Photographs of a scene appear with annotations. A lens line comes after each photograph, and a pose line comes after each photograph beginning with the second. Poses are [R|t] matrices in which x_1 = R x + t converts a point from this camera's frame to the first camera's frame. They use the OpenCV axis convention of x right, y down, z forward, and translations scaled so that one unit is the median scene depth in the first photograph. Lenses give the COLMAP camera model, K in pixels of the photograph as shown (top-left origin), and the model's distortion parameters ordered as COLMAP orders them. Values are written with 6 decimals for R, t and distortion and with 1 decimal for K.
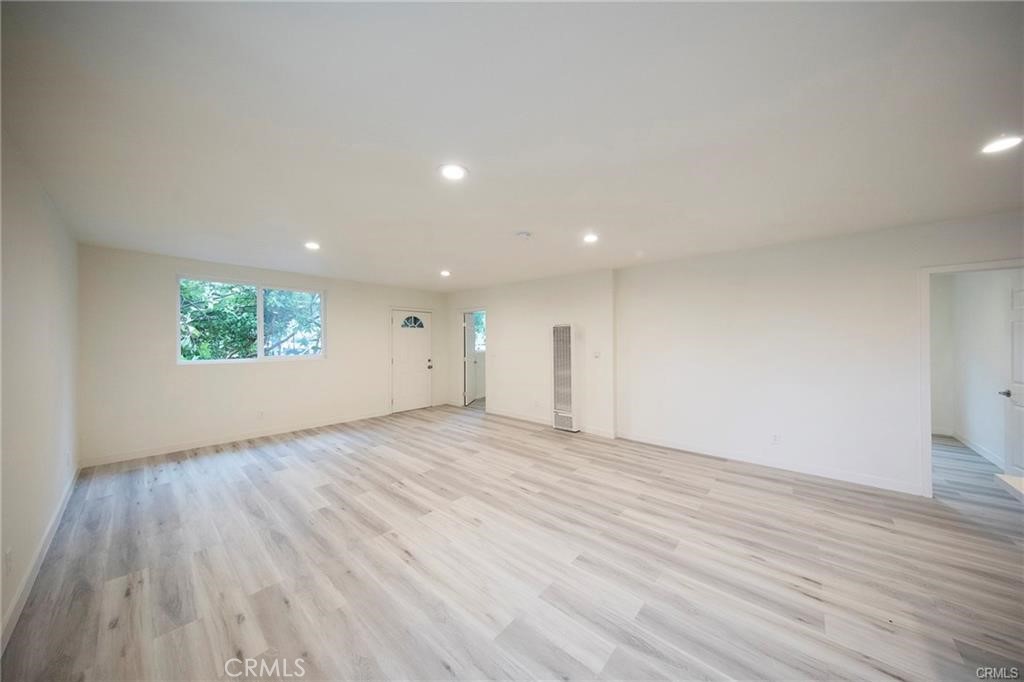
lens RADIAL K [[327.0, 0, 515.2], [0, 327.0, 341.7], [0, 0, 1]] dist [0.000649, -0.002479]
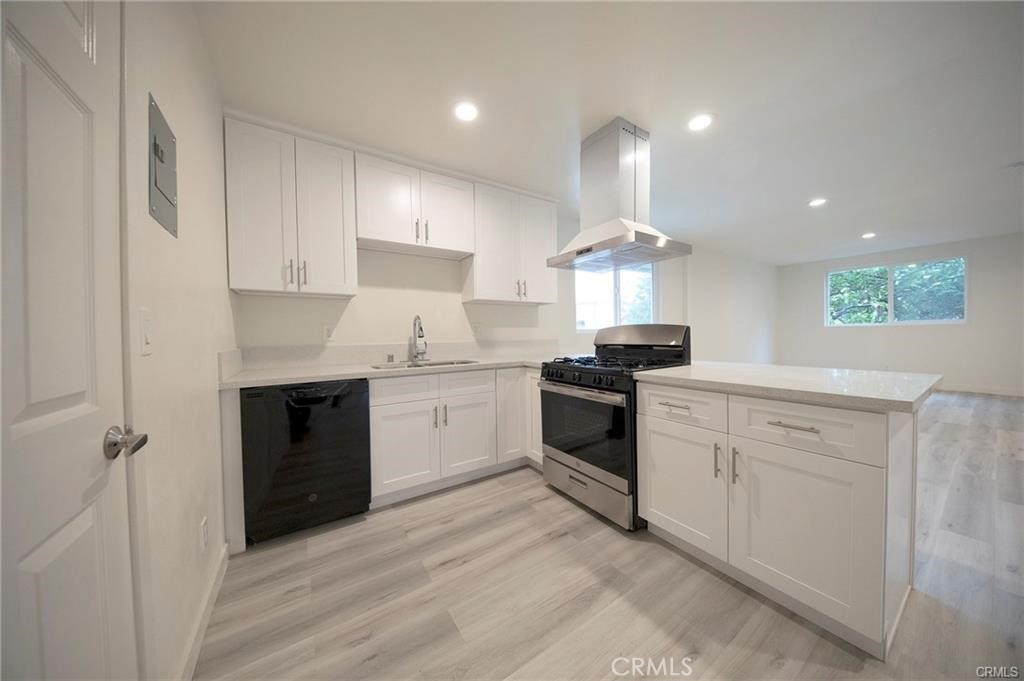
lens RADIAL K [[327.0, 0, 515.2], [0, 327.0, 341.2], [0, 0, 1]] dist [0.000649, -0.002479]
pose [[-0.264461, 0.035556, -0.963741, 1.195682], [0.013398, 0.999359, 0.033194, 0.096315], [0.964303, -0.004133, -0.264768, -0.055733]]
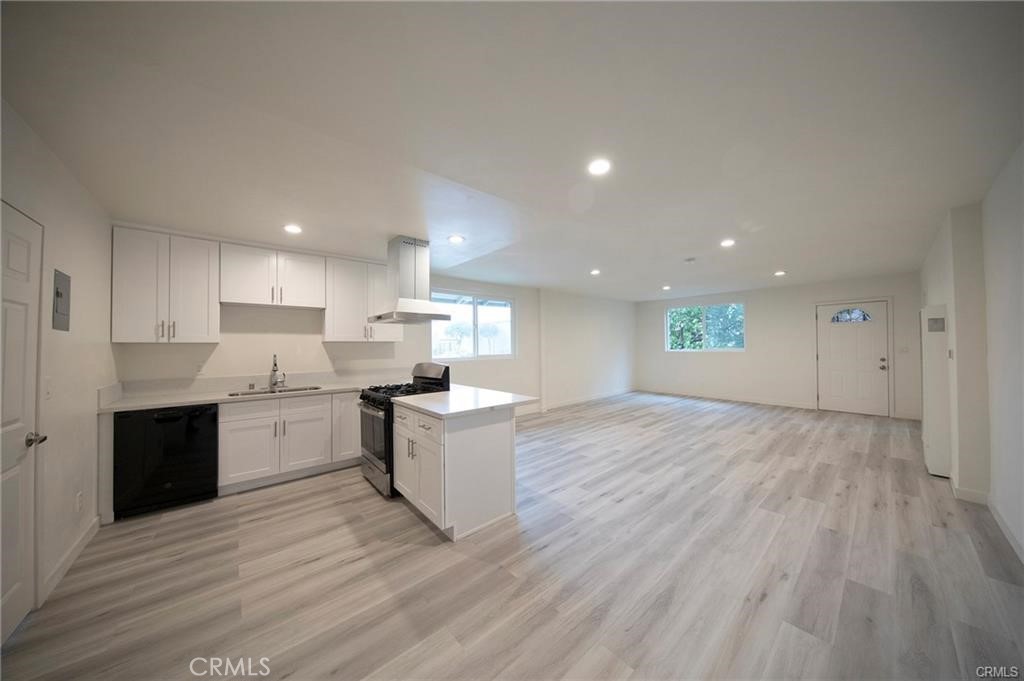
lens RADIAL K [[327.0, 0, 515.2], [0, 327.0, 341.2], [0, 0, 1]] dist [0.000649, -0.002479]
pose [[-0.135782, -0.003619, -0.990732, 1.459508], [0.006293, 0.999970, -0.004515, 0.020784], [0.990719, -0.006848, -0.135755, 0.451754]]
